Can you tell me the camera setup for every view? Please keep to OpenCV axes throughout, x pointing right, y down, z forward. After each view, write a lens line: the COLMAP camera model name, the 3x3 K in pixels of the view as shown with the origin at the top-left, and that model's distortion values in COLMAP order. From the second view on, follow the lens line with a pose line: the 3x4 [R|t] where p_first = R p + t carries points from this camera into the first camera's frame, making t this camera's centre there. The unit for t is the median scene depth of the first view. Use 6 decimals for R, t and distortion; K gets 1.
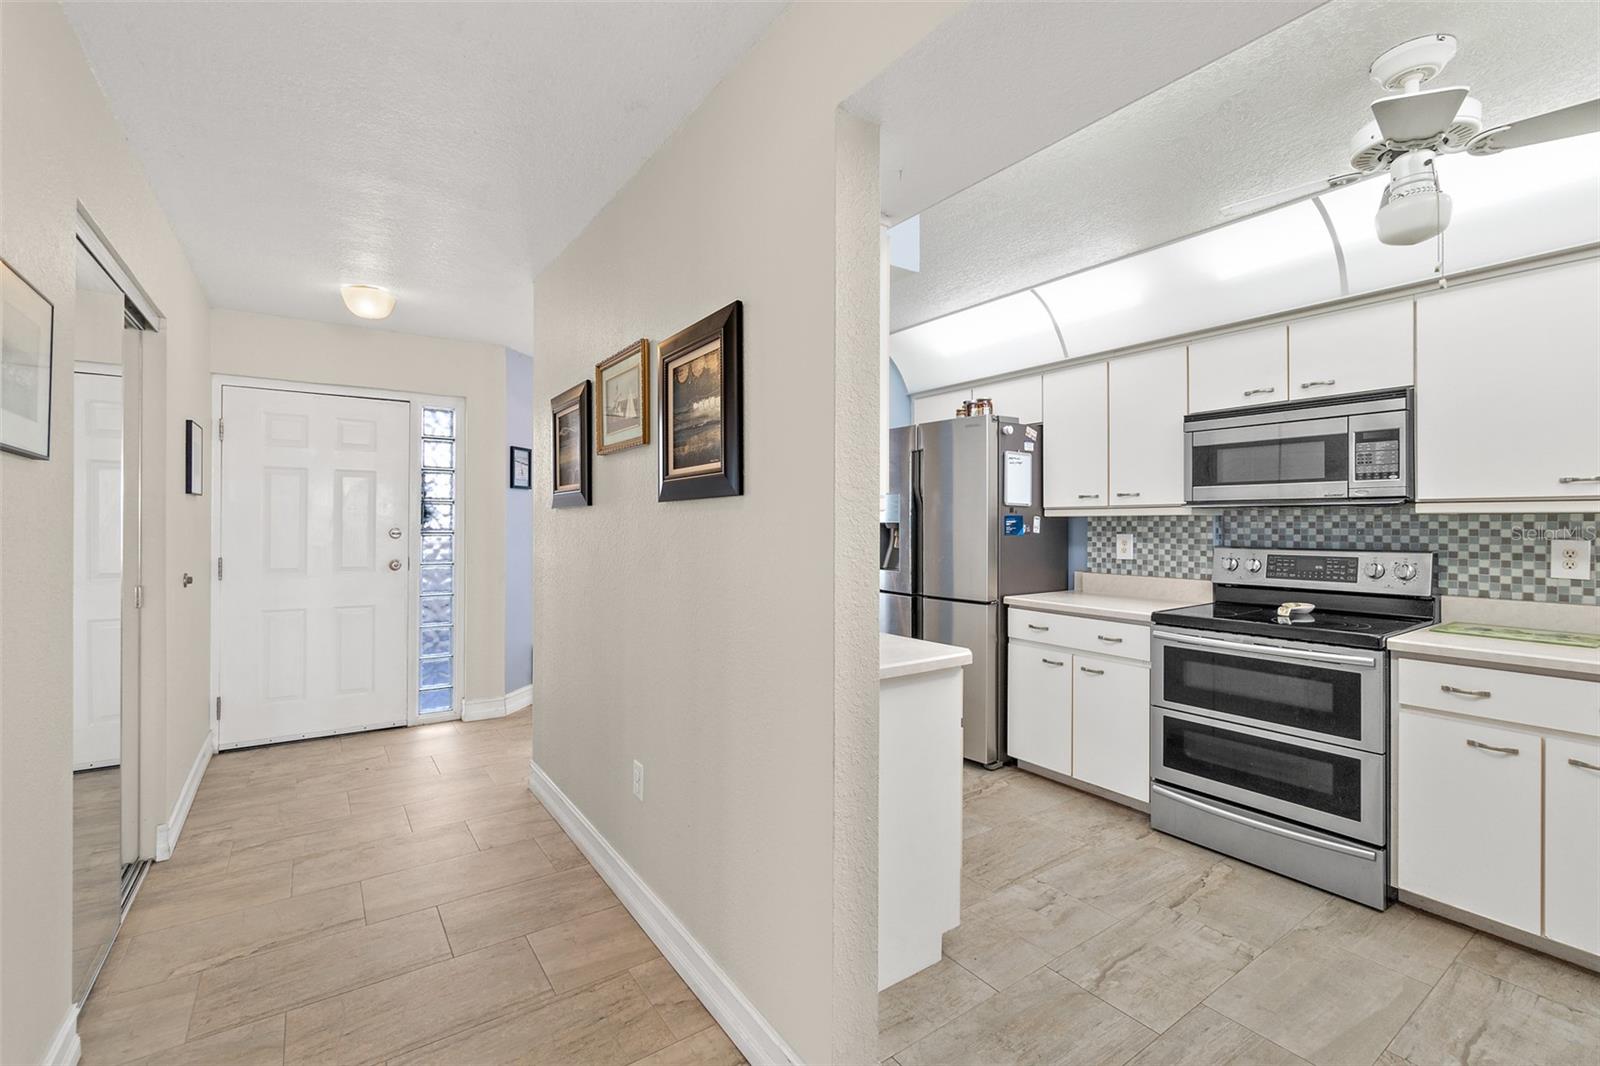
lens RADIAL K [[689.3, 0, 787.8], [0, 689.3, 522.5], [0, 0, 1]] dist [-0.005959, 0.003059]
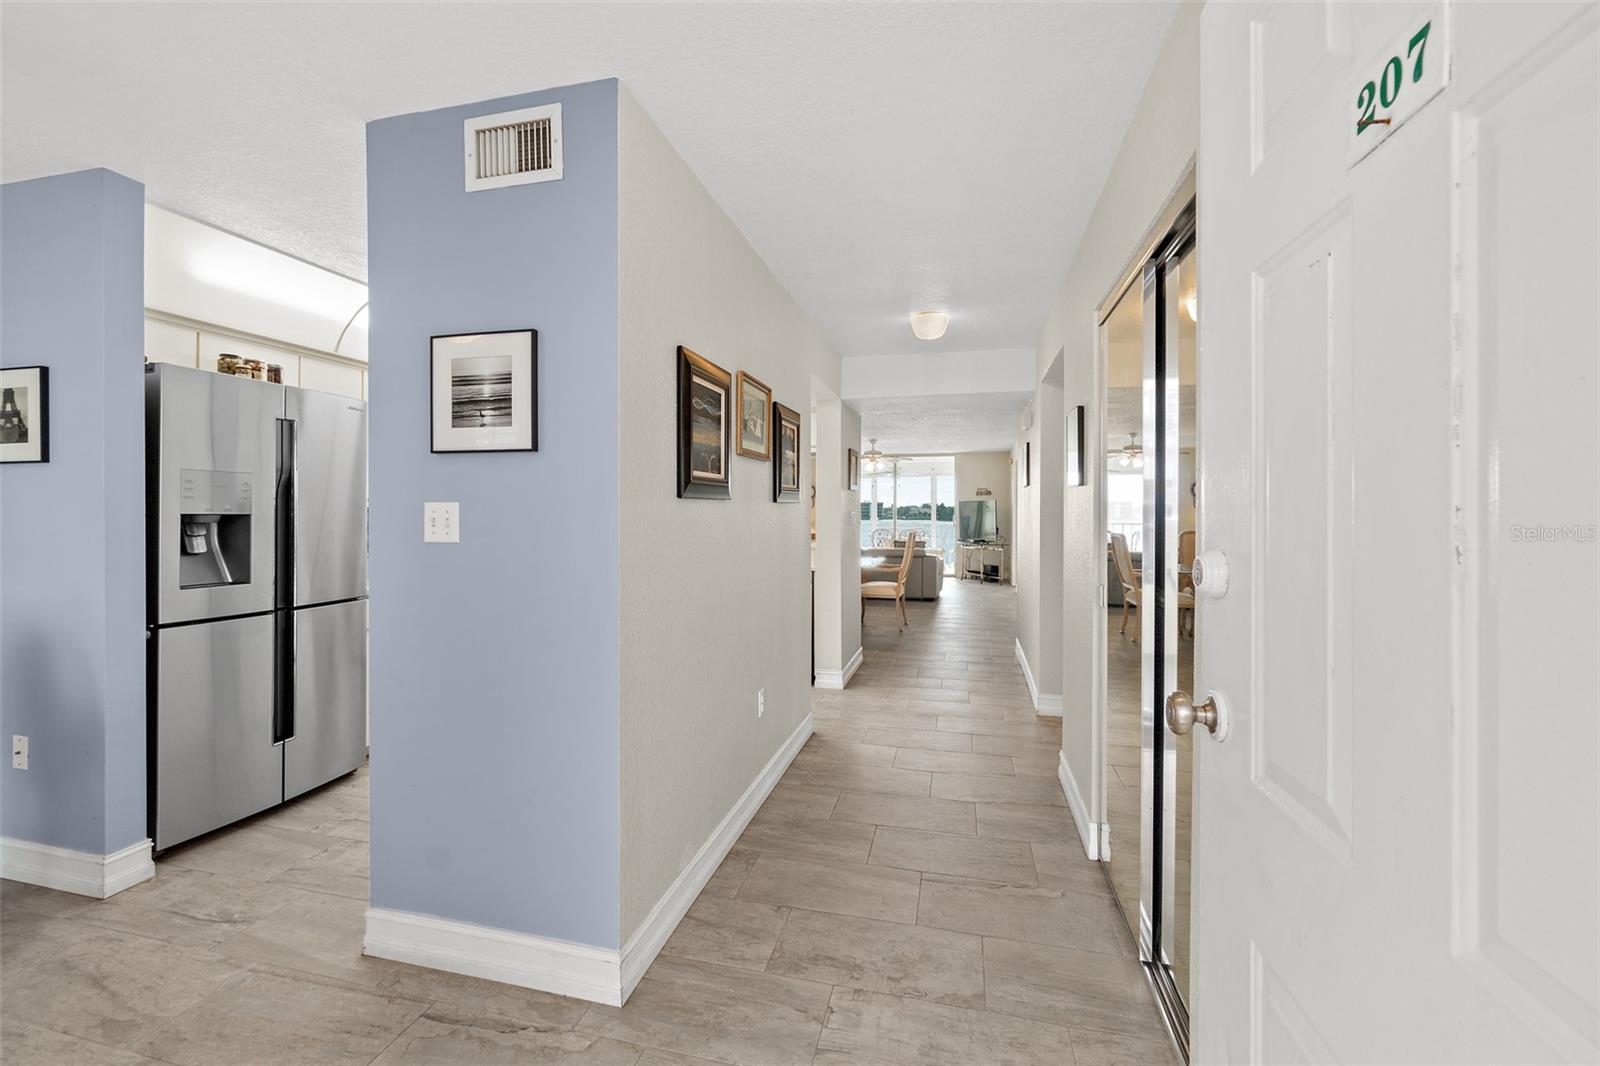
lens RADIAL K [[689.3, 0, 784.9], [0, 689.3, 520.2], [0, 0, 1]] dist [-0.005959, 0.003059]
pose [[-0.656476, -0.007685, 0.754308, -0.933613], [-0.000645, 0.999953, 0.009626, -0.004229], [-0.754346, 0.005832, -0.656451, 1.354546]]
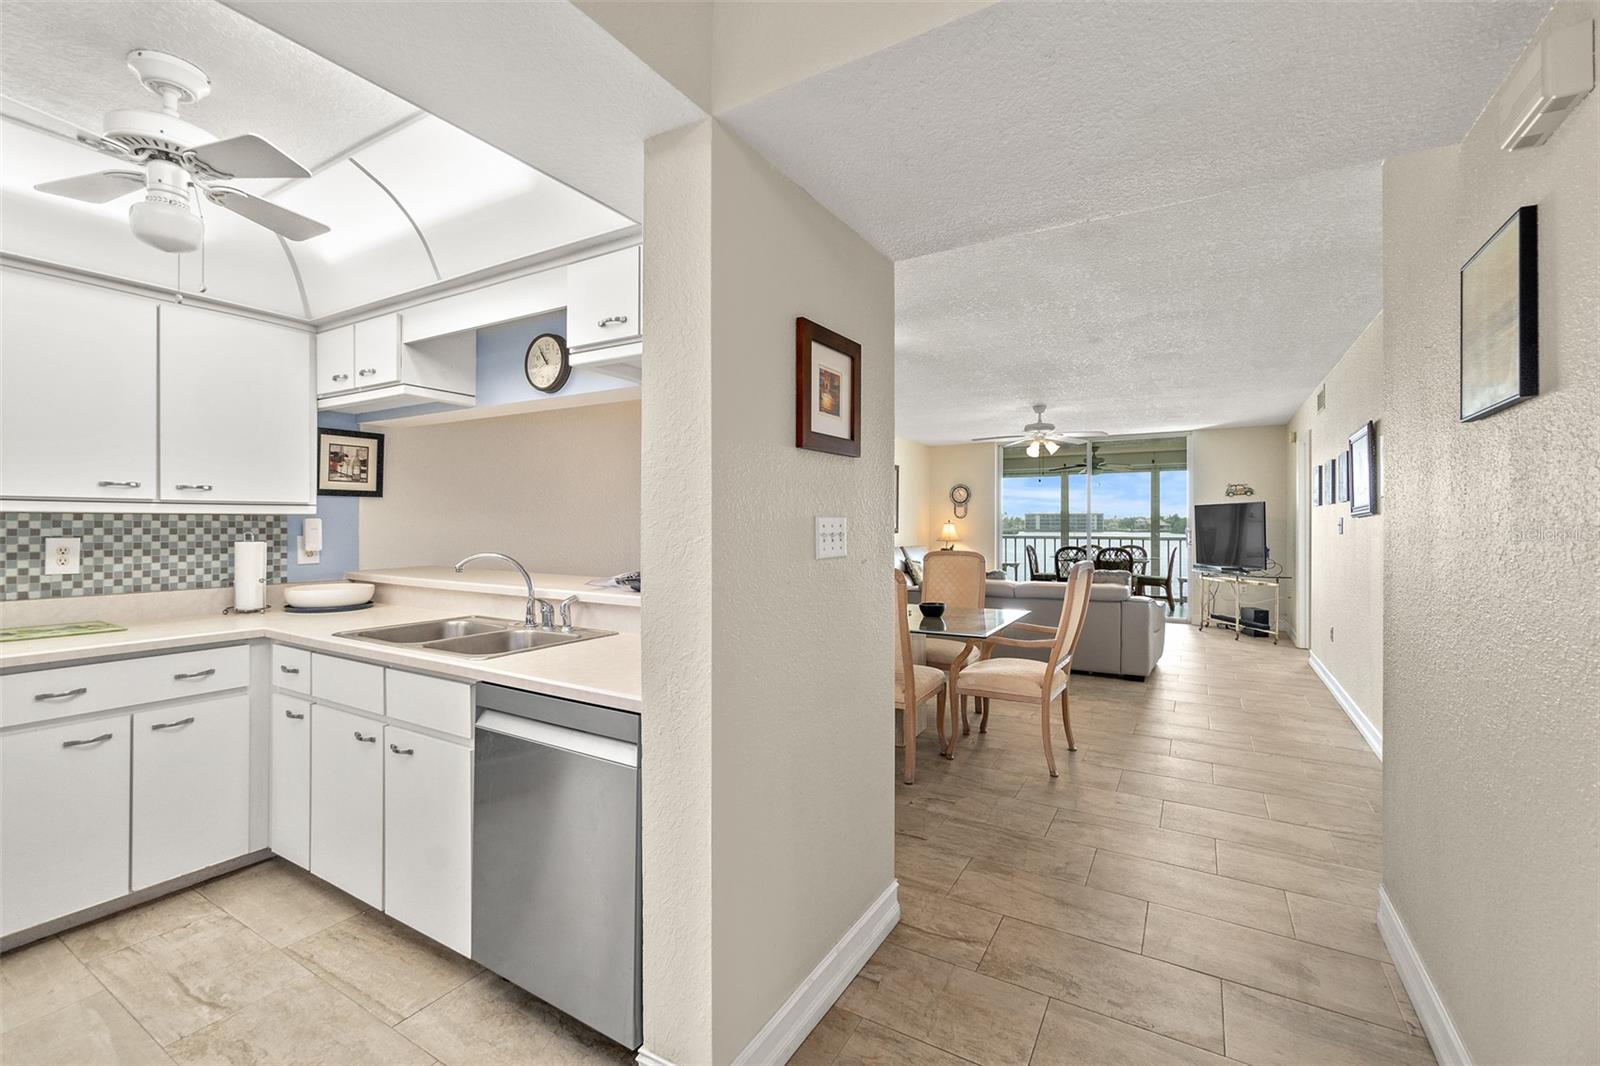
lens RADIAL K [[689.3, 0, 779.5], [0, 689.3, 523.3], [0, 0, 1]] dist [-0.005959, 0.003059]
pose [[-0.405285, -0.000656, 0.914190, -0.226705], [-0.004183, 0.999991, -0.001137, -0.000463], [-0.914181, -0.004285, -0.405284, 0.322622]]
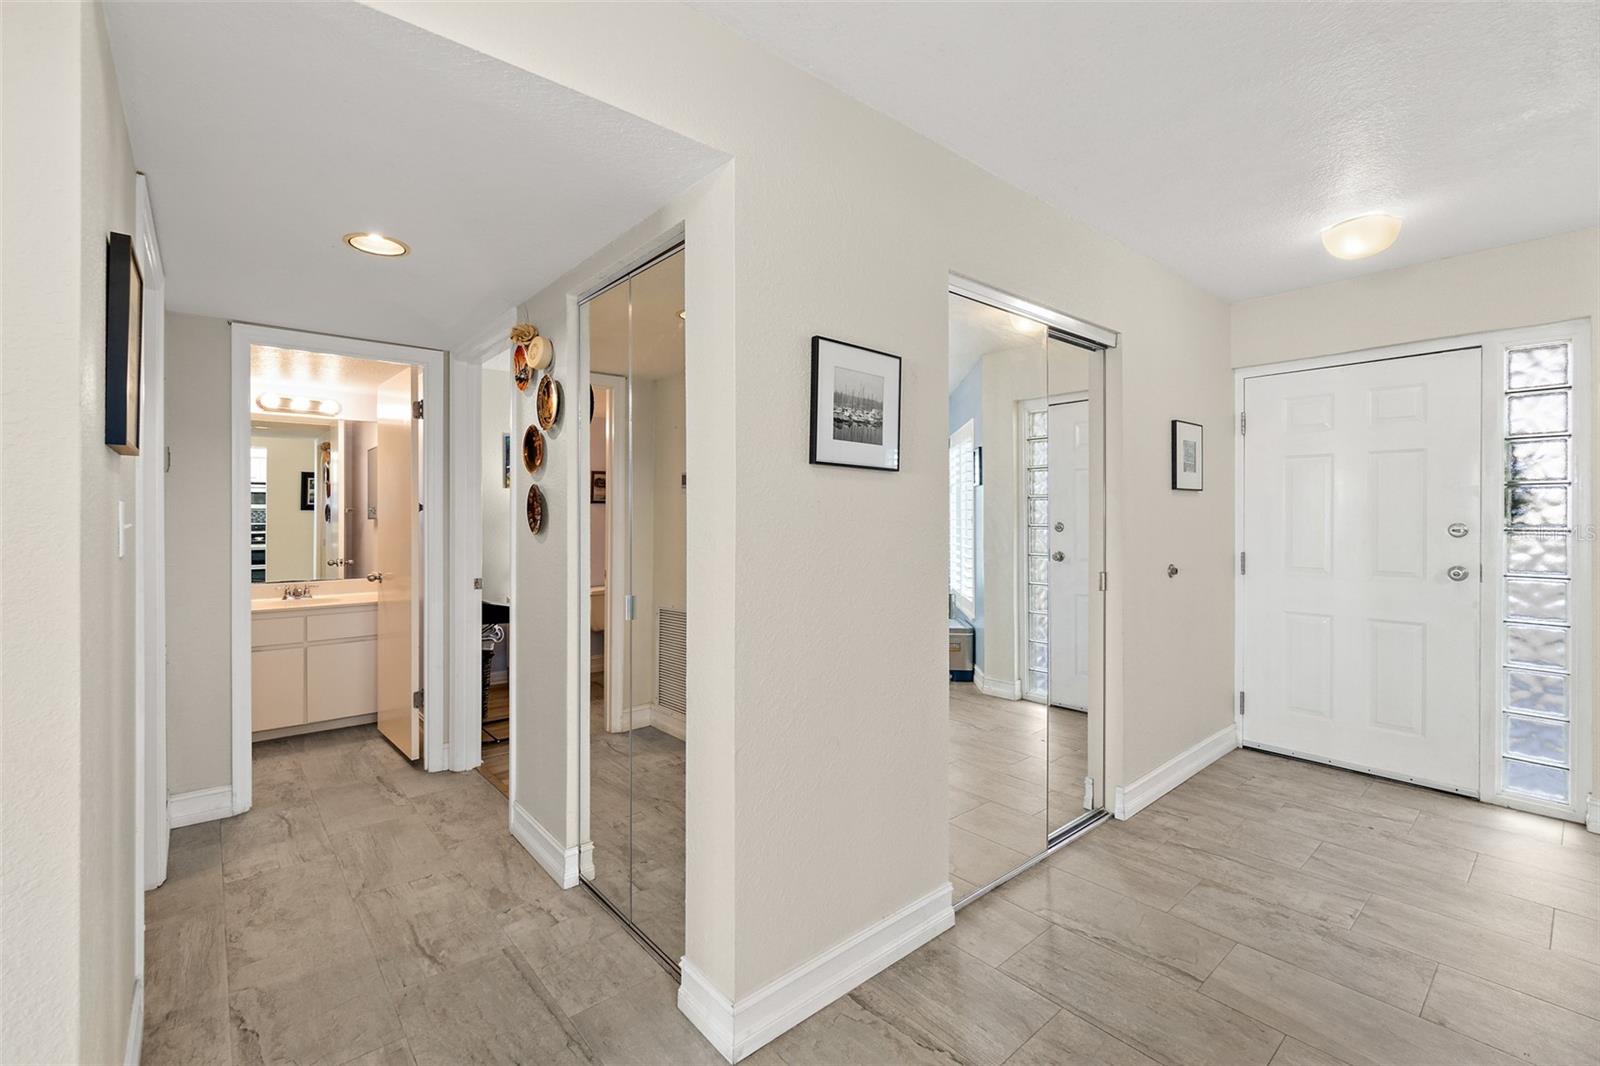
lens RADIAL K [[689.3, 0, 775.3], [0, 689.3, 518.2], [0, 0, 1]] dist [-0.005959, 0.003059]
pose [[0.092889, -0.003202, -0.995671, 0.129691], [0.003987, 0.999988, -0.002844, 0.002664], [0.995668, -0.003706, 0.092901, 0.287361]]
